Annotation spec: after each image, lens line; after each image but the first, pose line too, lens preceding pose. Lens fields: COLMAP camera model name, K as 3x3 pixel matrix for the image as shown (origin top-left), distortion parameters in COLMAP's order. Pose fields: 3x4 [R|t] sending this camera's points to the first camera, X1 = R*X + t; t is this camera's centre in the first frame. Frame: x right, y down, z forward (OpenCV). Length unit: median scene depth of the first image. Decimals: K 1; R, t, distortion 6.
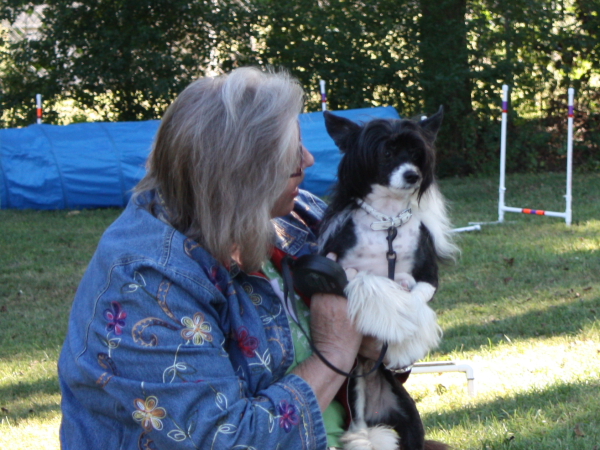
lens RADIAL K [[1291.3, 0, 298.3], [0, 1291.3, 225.4], [0, 0, 1]] dist [0.014859, 0.000000]
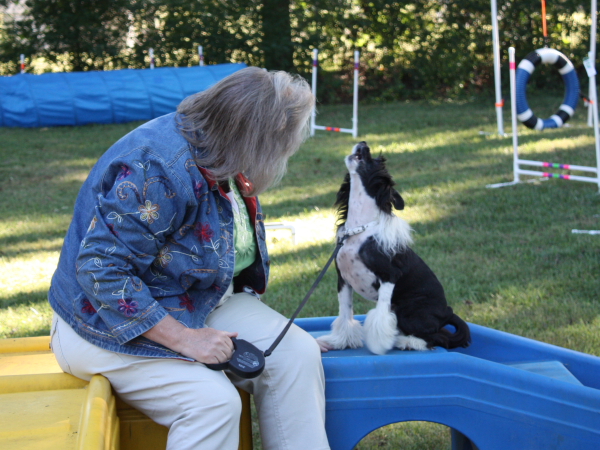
lens RADIAL K [[1291.3, 0, 301.9], [0, 1291.3, 224.2], [0, 0, 1]] dist [0.014859, 0.000000]
pose [[0.999967, 0.000557, 0.008070, 0.131351], [-0.000707, 0.999826, 0.018625, 0.077345], [-0.008059, -0.018630, 0.999794, -0.600536]]
